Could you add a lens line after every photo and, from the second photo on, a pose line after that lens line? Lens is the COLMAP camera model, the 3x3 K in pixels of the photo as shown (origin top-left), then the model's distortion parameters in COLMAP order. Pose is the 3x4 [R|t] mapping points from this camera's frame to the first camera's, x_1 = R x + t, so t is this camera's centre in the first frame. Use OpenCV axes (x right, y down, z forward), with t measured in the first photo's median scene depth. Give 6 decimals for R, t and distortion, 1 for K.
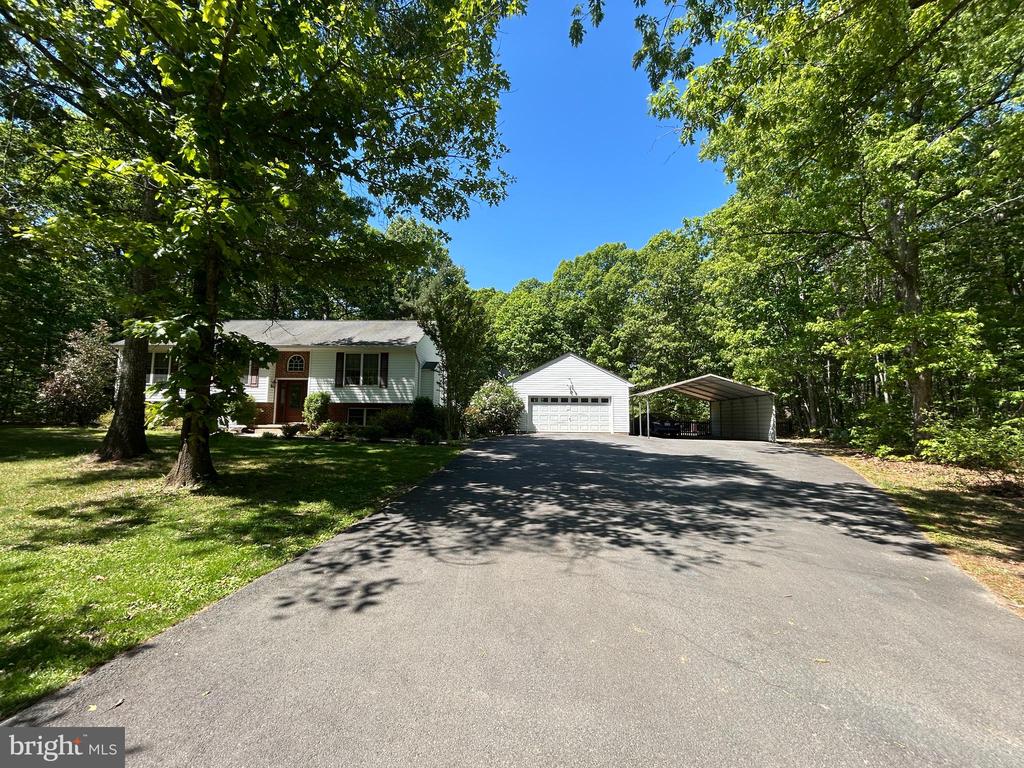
lens RADIAL K [[409.1, 0, 511.3], [0, 409.1, 391.7], [0, 0, 1]] dist [-0.000676, 0.000099]
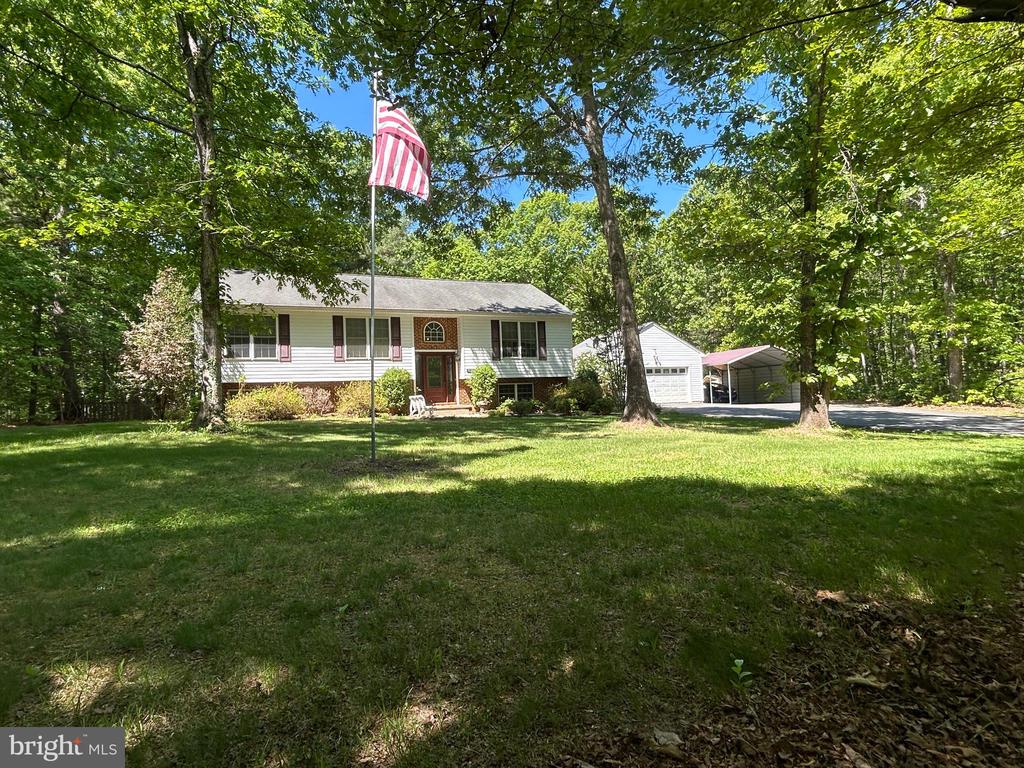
lens RADIAL K [[555.0, 0, 510.4], [0, 555.0, 384.0], [0, 0, 1]] dist [-0.004559, 0.003291]
pose [[0.910372, -0.029584, 0.412733, -0.732080], [0.016834, 0.999263, 0.034494, 0.000073], [-0.413449, -0.024455, 0.910199, -0.073918]]
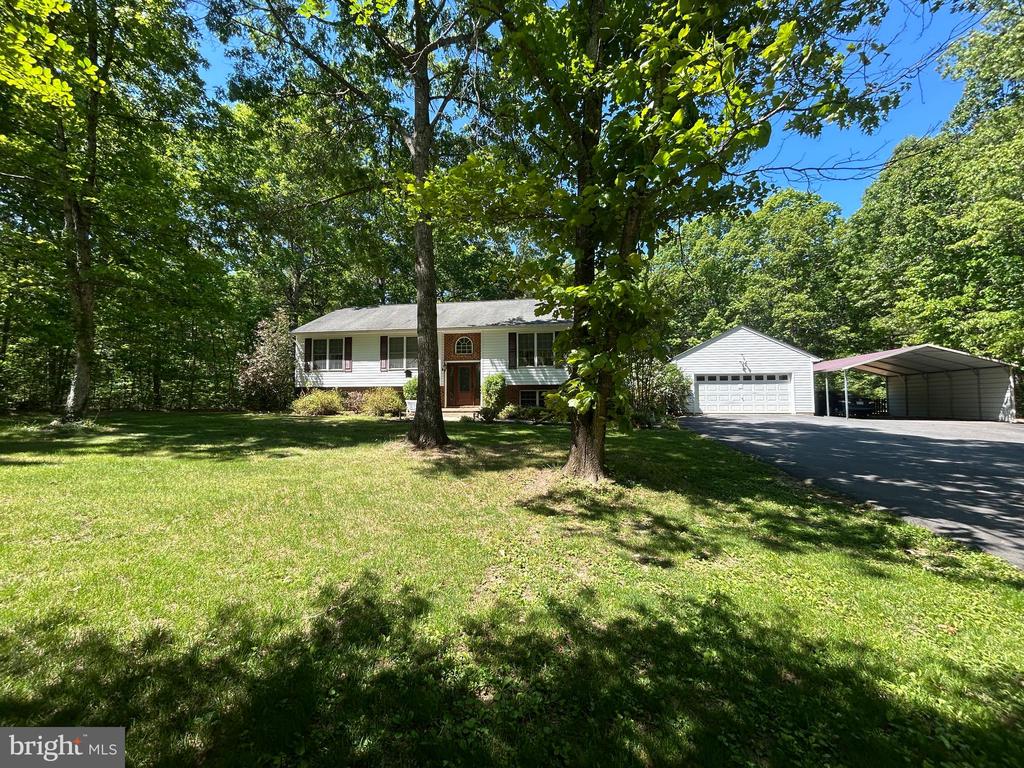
lens RADIAL K [[412.5, 0, 510.8], [0, 412.5, 384.7], [0, 0, 1]] dist [-0.000191, 0.000816]
pose [[0.991961, -0.018396, -0.125203, -0.252624], [0.021692, 0.999452, 0.025016, 0.001720], [0.124674, -0.027531, 0.991816, 0.031192]]
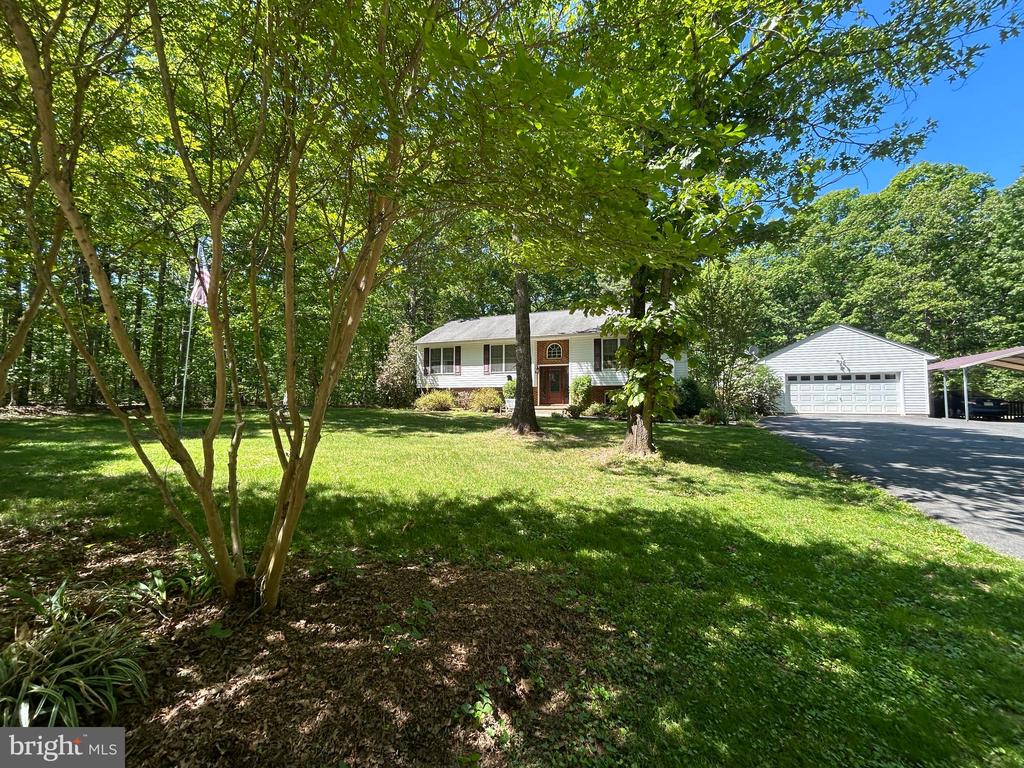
lens RADIAL K [[413.4, 0, 512.0], [0, 413.4, 384.0], [0, 0, 1]] dist [0.001313, -0.000040]
pose [[0.939205, -0.023068, -0.342582, -0.217566], [0.030477, 0.999403, 0.016258, -0.001344], [0.342003, -0.025710, 0.939347, -0.078209]]
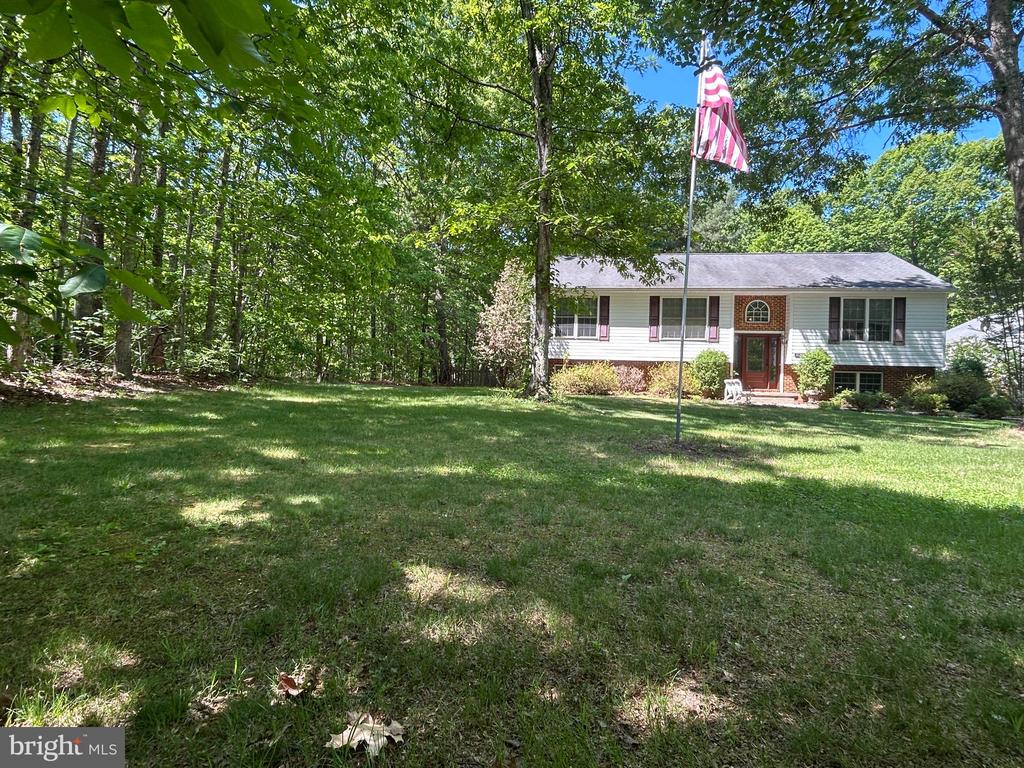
lens RADIAL K [[555.0, 0, 510.4], [0, 555.0, 384.0], [0, 0, 1]] dist [-0.004559, 0.003291]
pose [[0.991670, 0.019489, -0.127321, -0.728859], [-0.010936, 0.997657, 0.067534, 0.000588], [0.128339, -0.065579, 0.989560, -0.074414]]
